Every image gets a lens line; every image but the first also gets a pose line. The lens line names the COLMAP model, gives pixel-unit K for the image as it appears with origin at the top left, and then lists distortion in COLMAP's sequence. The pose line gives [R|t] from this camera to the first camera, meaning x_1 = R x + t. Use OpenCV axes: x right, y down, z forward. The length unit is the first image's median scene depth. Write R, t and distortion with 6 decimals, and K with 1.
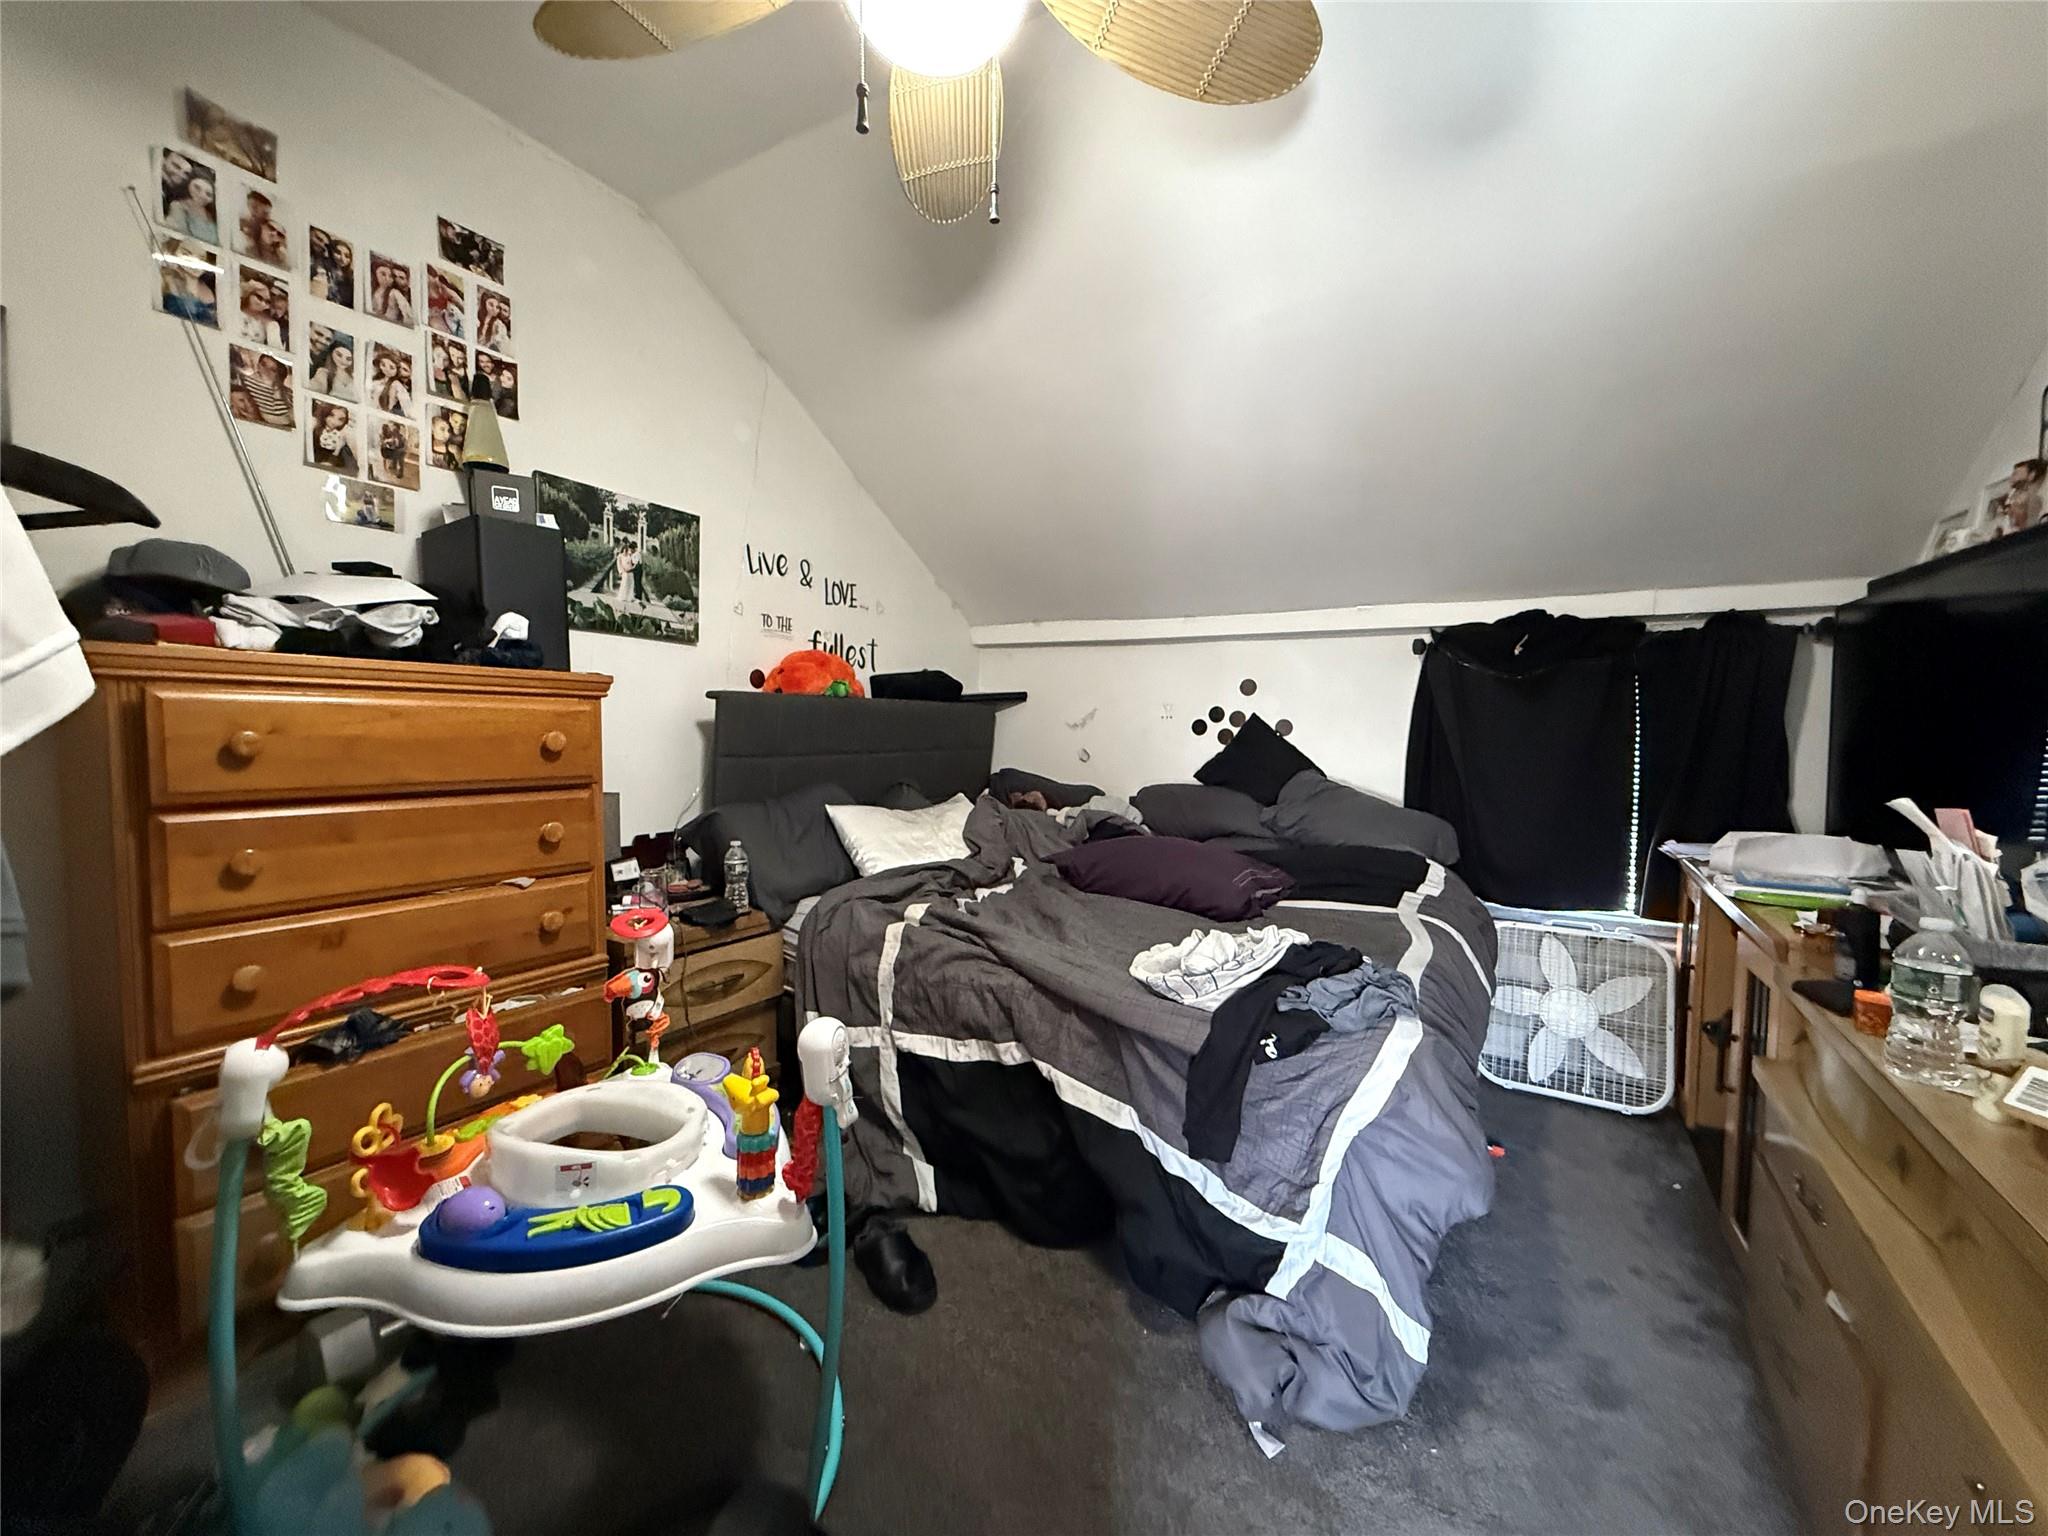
lens RADIAL K [[815.3, 0, 1019.3], [0, 815.3, 777.4], [0, 0, 1]] dist [-0.000408, 0.000030]
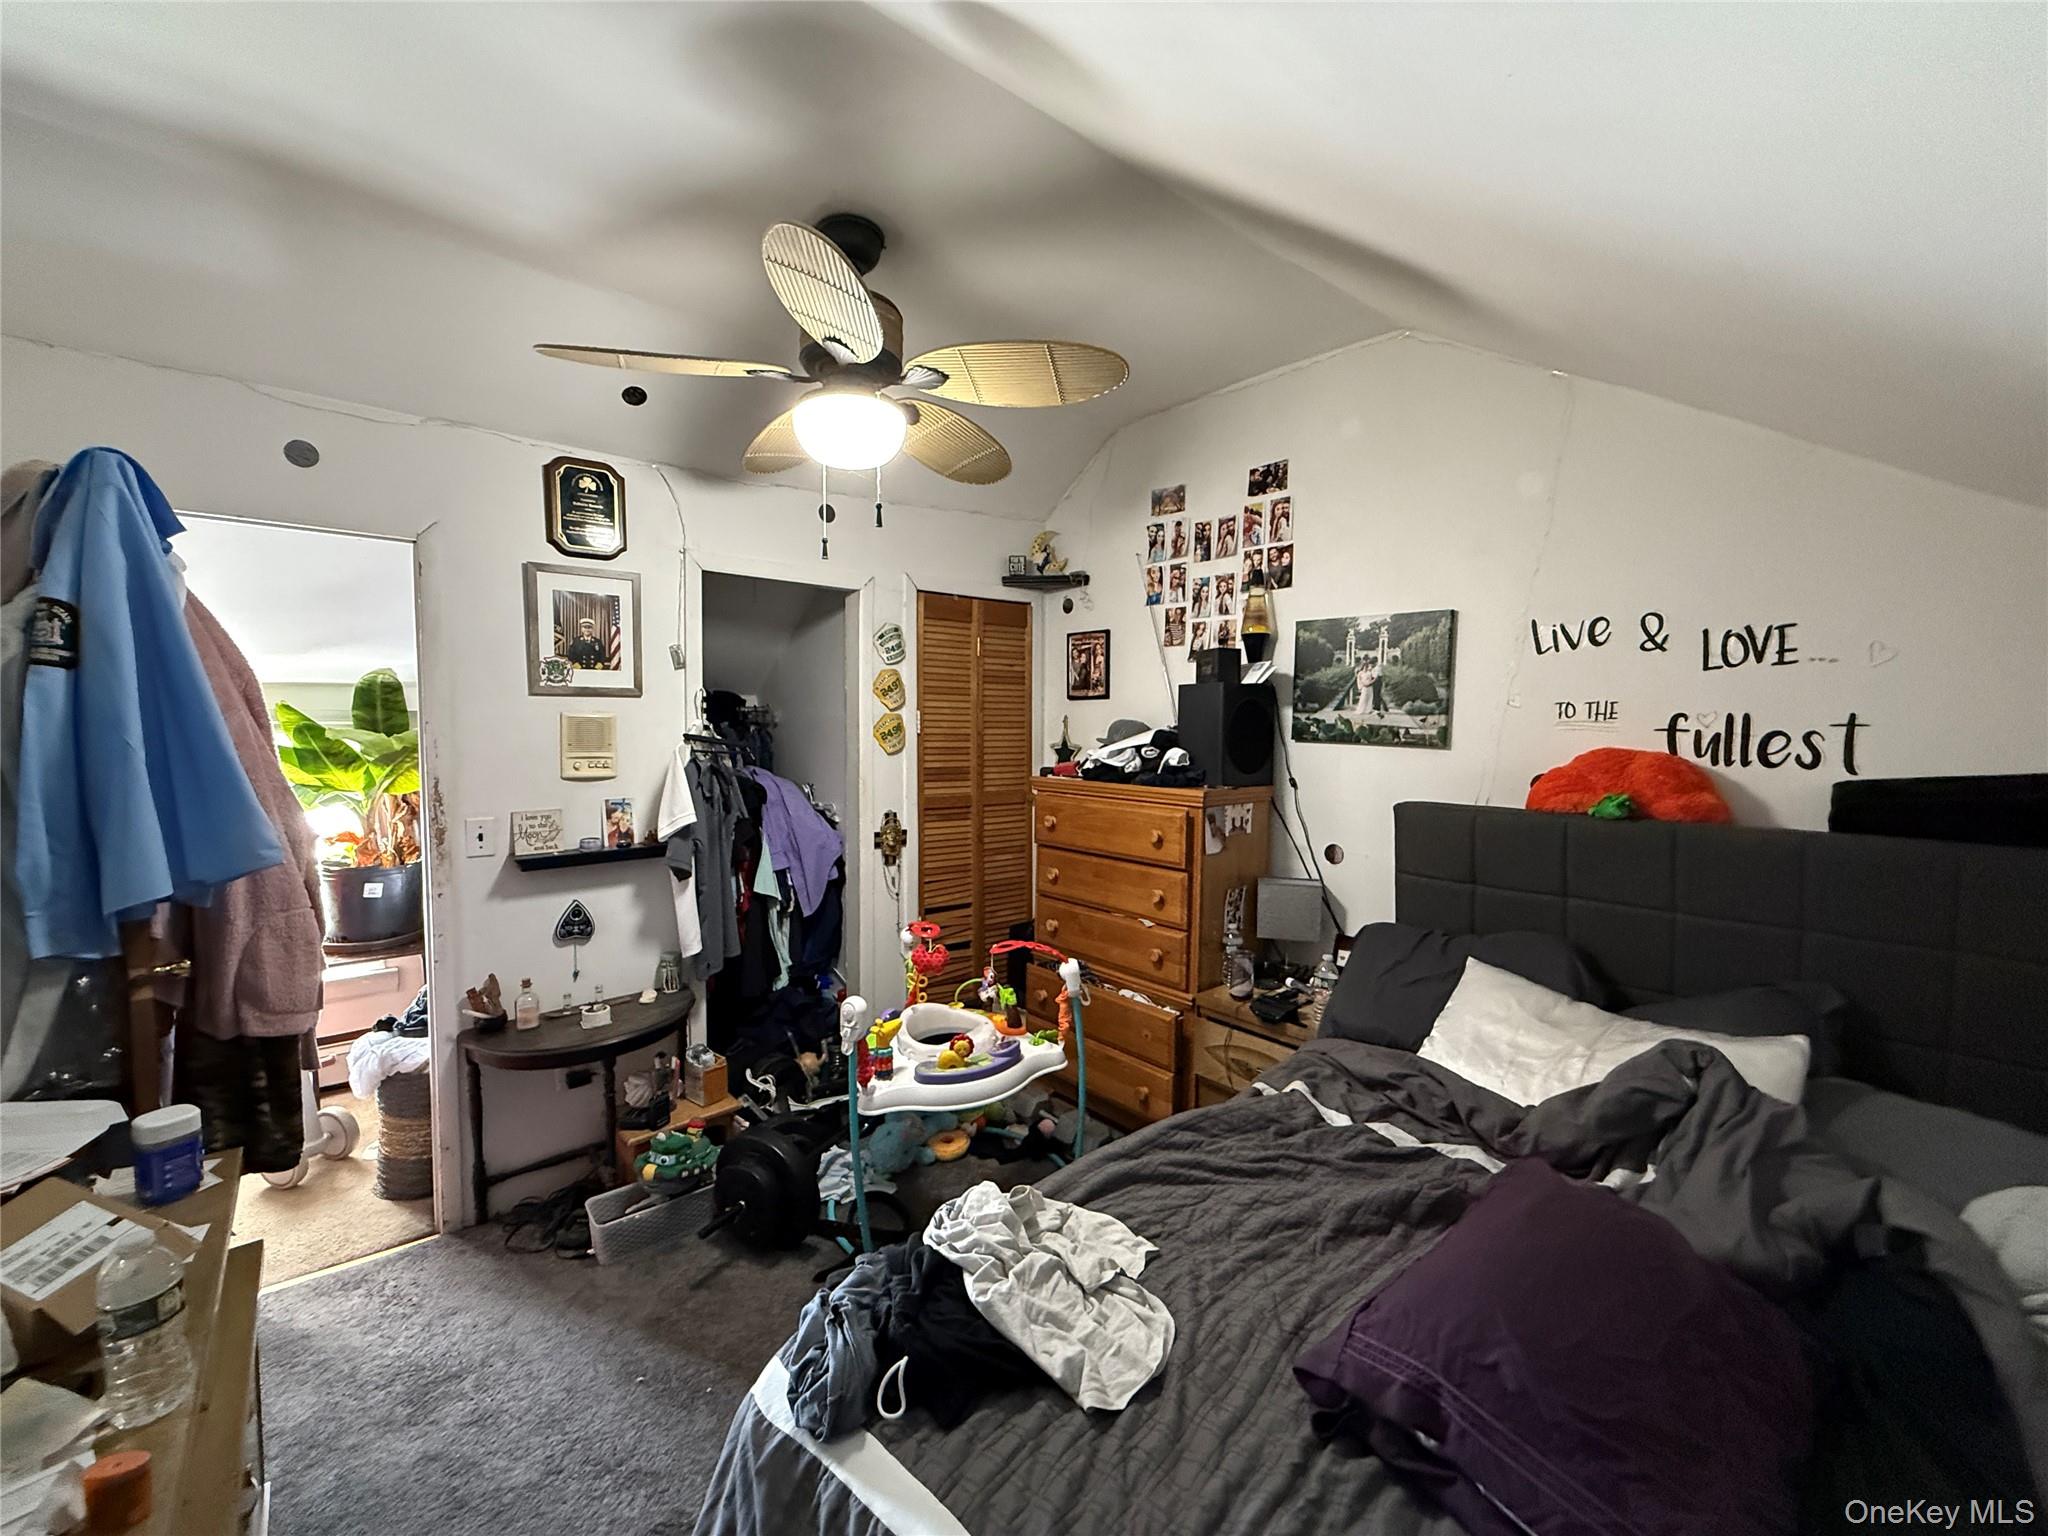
lens RADIAL K [[815.3, 0, 1020.9], [0, 815.3, 759.4], [0, 0, 1]] dist [-0.000408, 0.000030]
pose [[-0.292072, 0.050417, -0.955067, 0.768343], [-0.051084, 0.996362, 0.068219, -0.230486], [0.955031, 0.068713, -0.288434, 0.983687]]
